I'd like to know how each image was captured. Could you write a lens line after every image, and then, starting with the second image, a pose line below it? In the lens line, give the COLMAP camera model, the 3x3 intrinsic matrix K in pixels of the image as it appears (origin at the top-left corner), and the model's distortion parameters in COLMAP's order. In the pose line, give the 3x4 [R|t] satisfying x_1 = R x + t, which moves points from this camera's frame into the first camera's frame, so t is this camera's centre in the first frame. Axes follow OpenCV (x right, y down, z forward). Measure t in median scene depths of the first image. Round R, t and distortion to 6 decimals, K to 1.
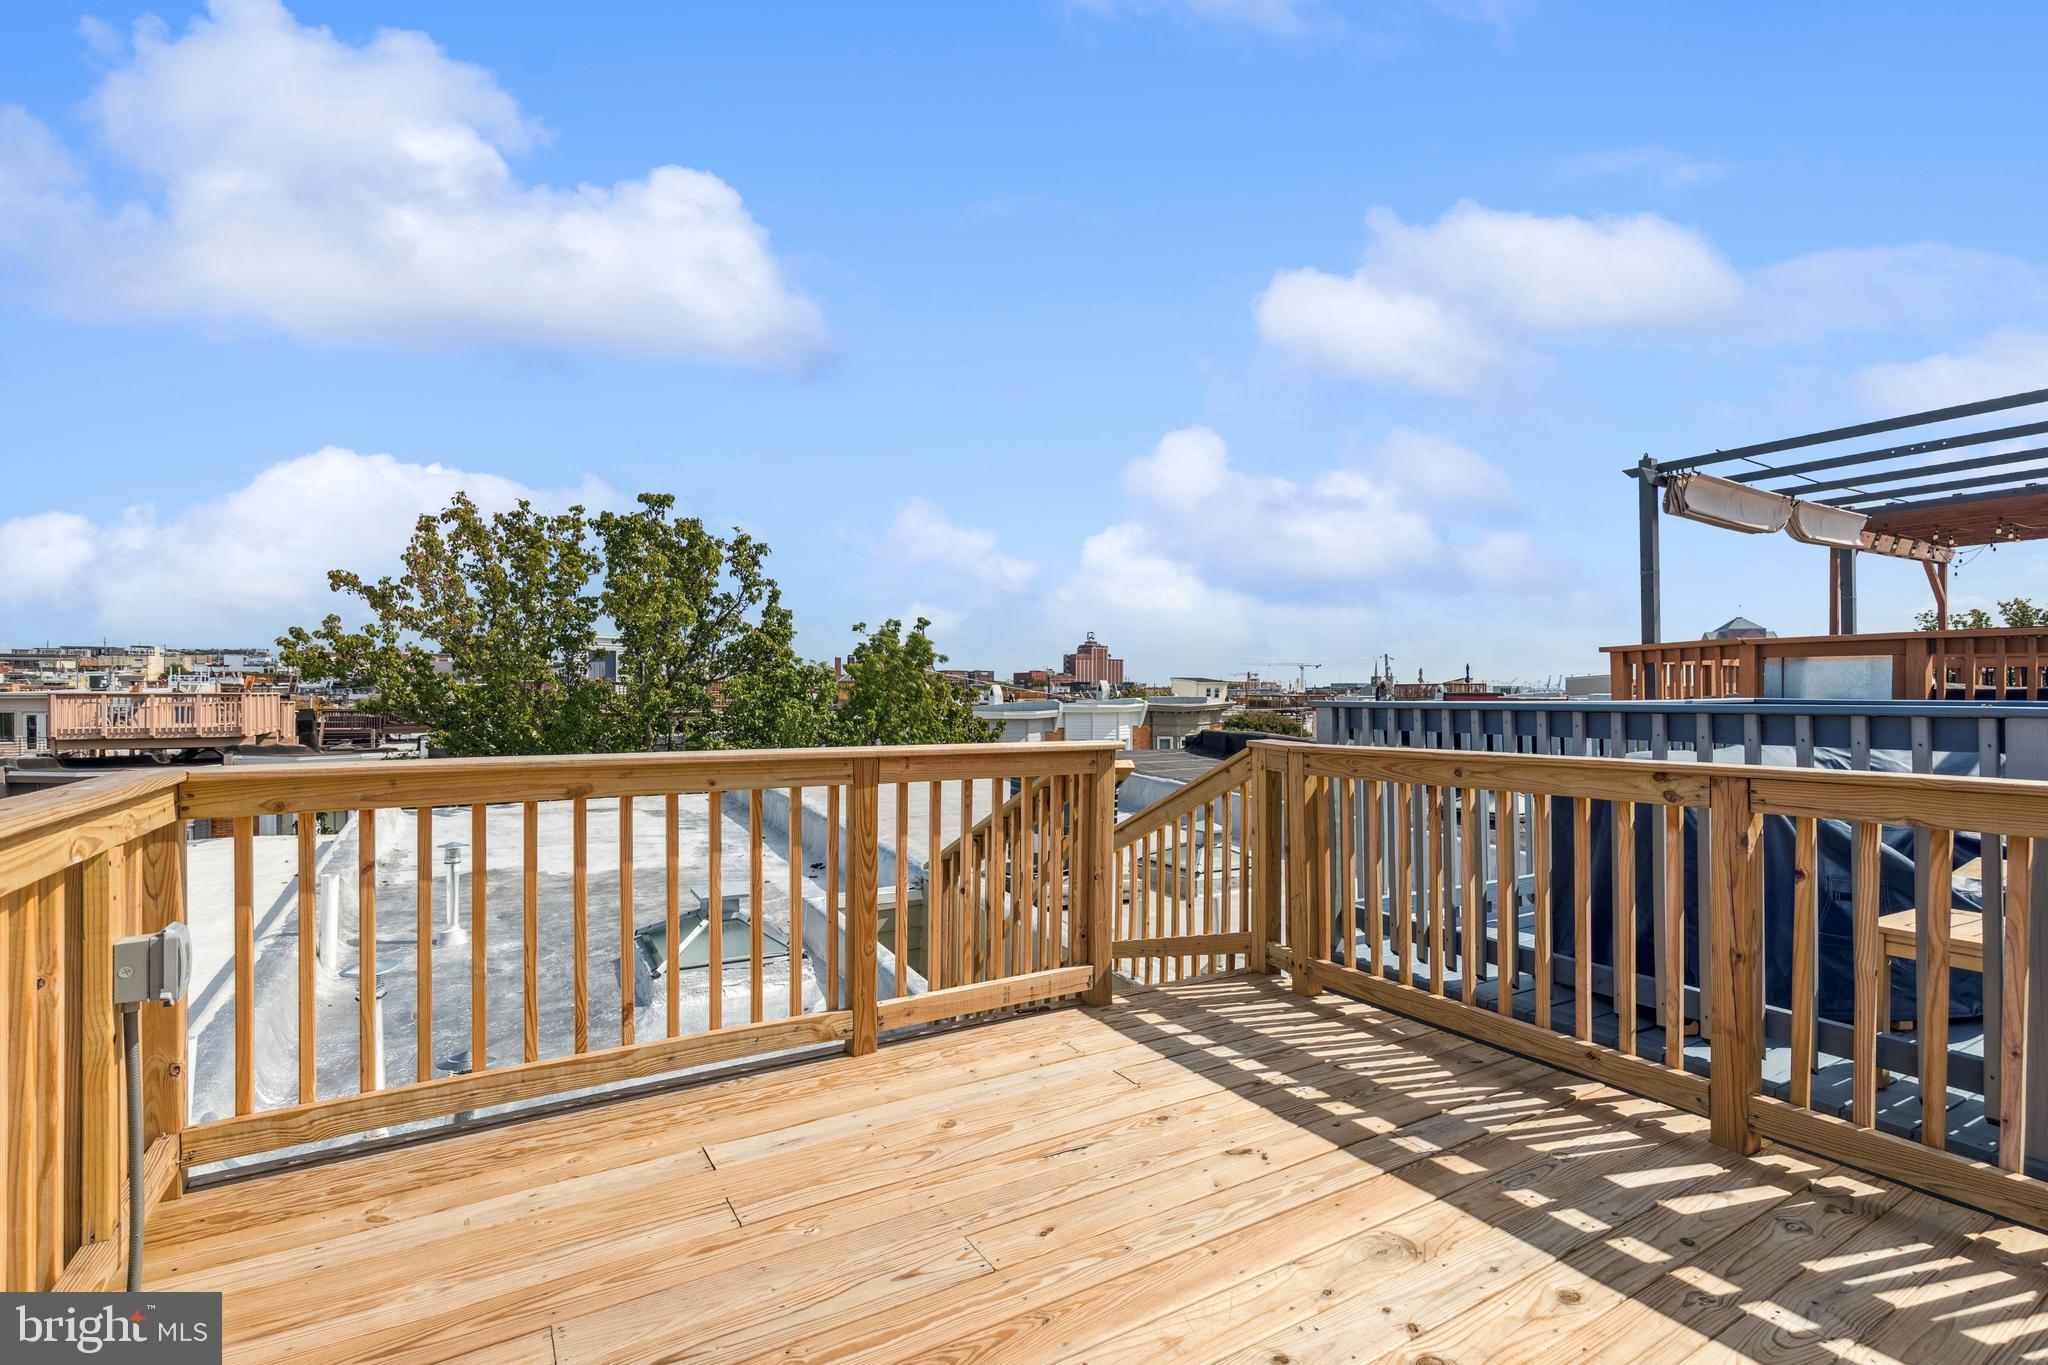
lens RADIAL K [[925.3, 0, 1027.2], [0, 925.3, 677.7], [0, 0, 1]] dist [0.003751, -0.000325]
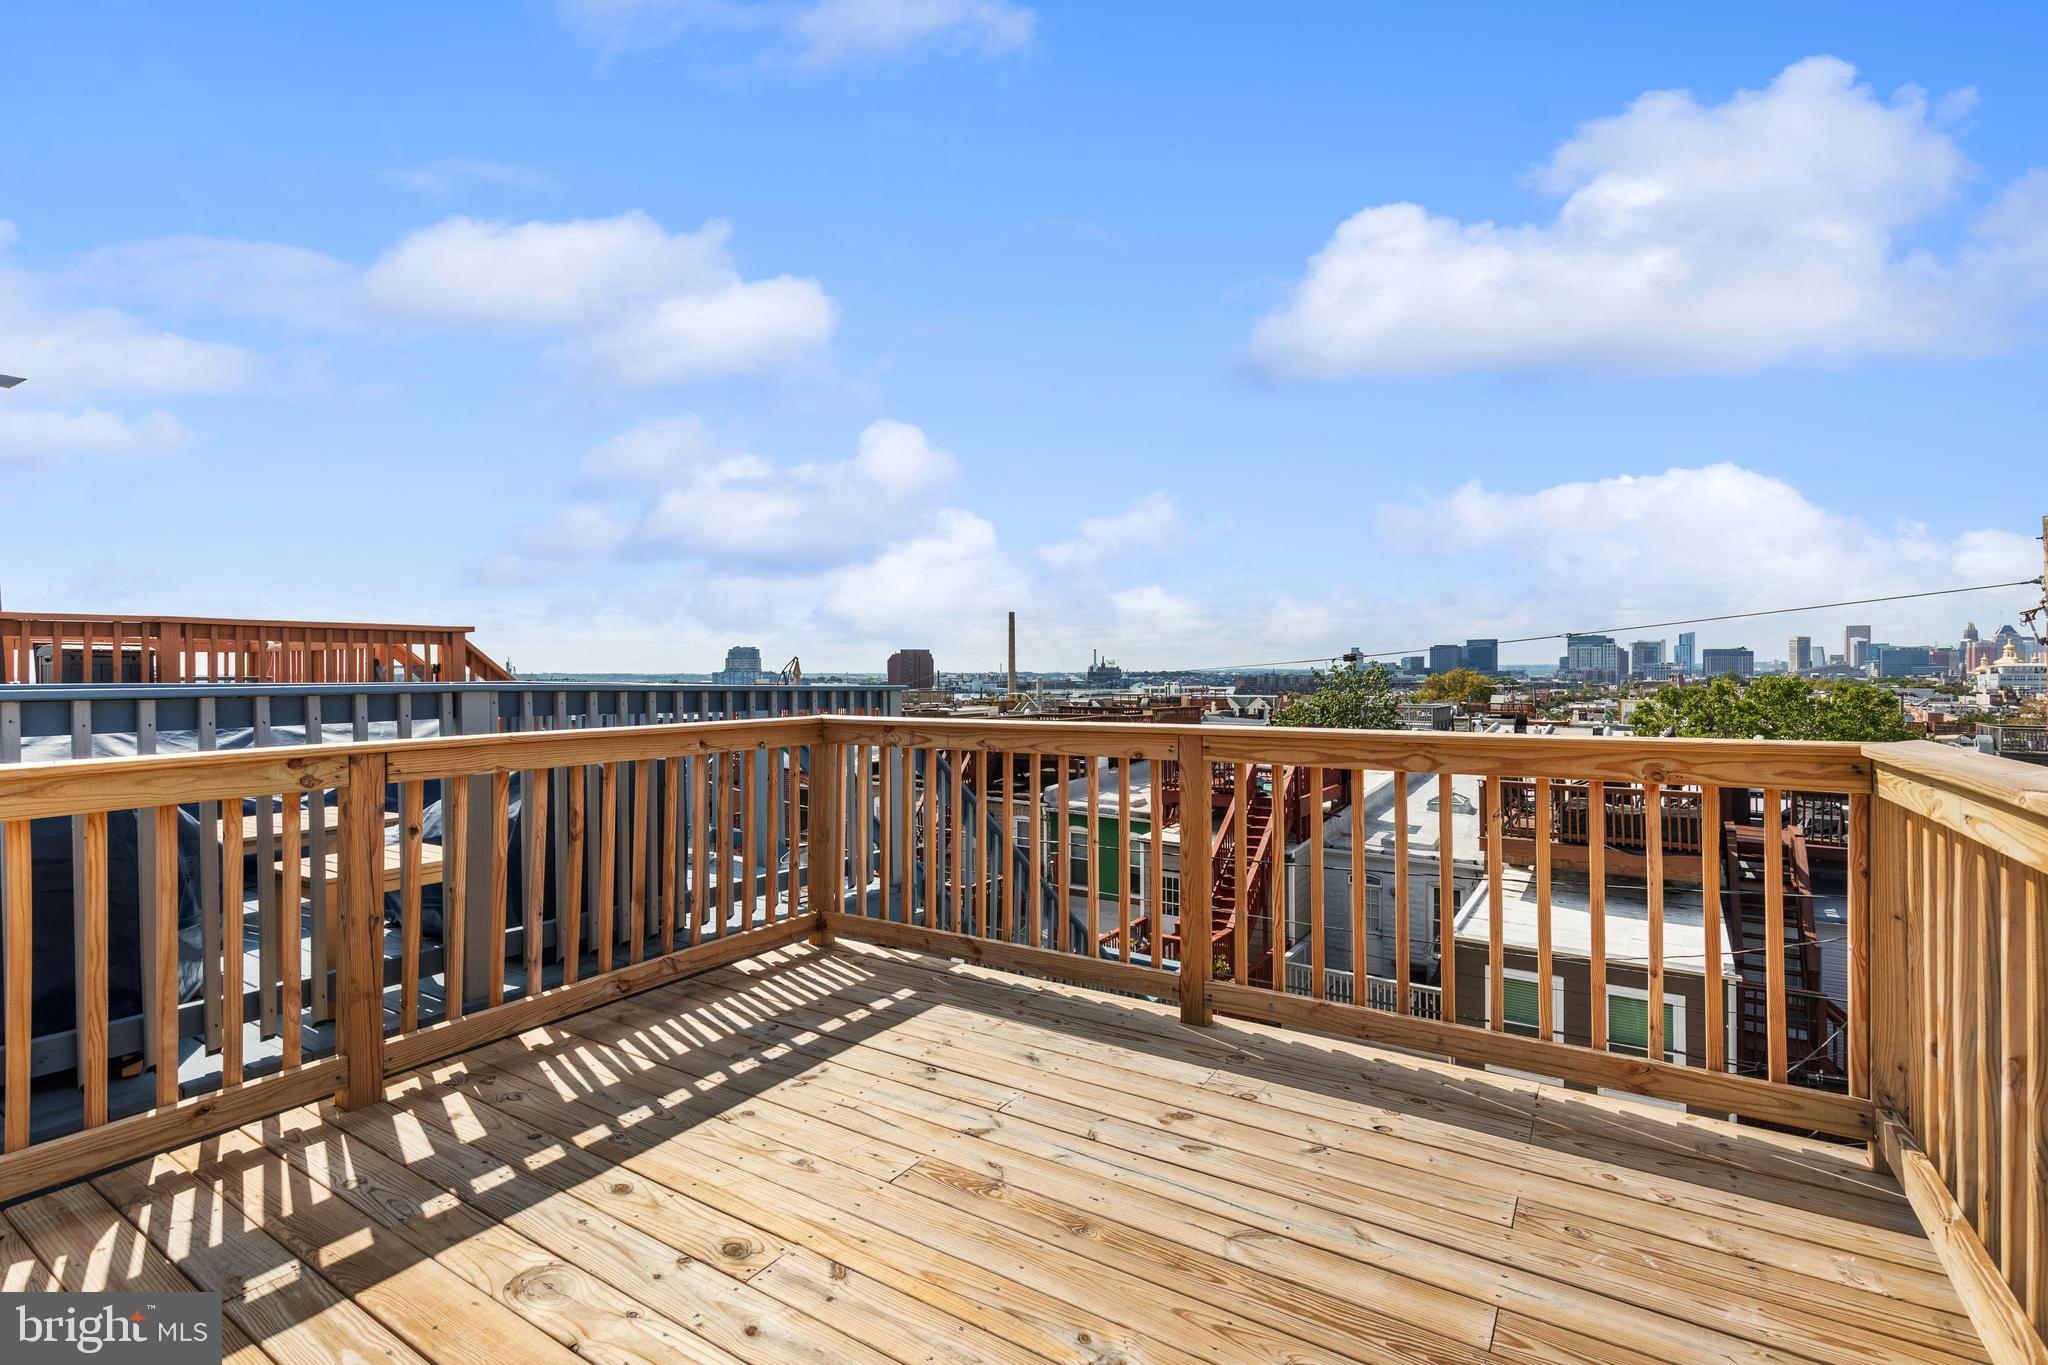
lens RADIAL K [[925.3, 0, 1027.2], [0, 925.3, 677.7], [0, 0, 1]] dist [0.003751, -0.000325]
pose [[-0.446399, -0.006308, 0.894812, -0.544931], [-0.020220, 0.999791, -0.003039, 0.008578], [-0.894606, -0.019449, -0.446433, 0.842499]]
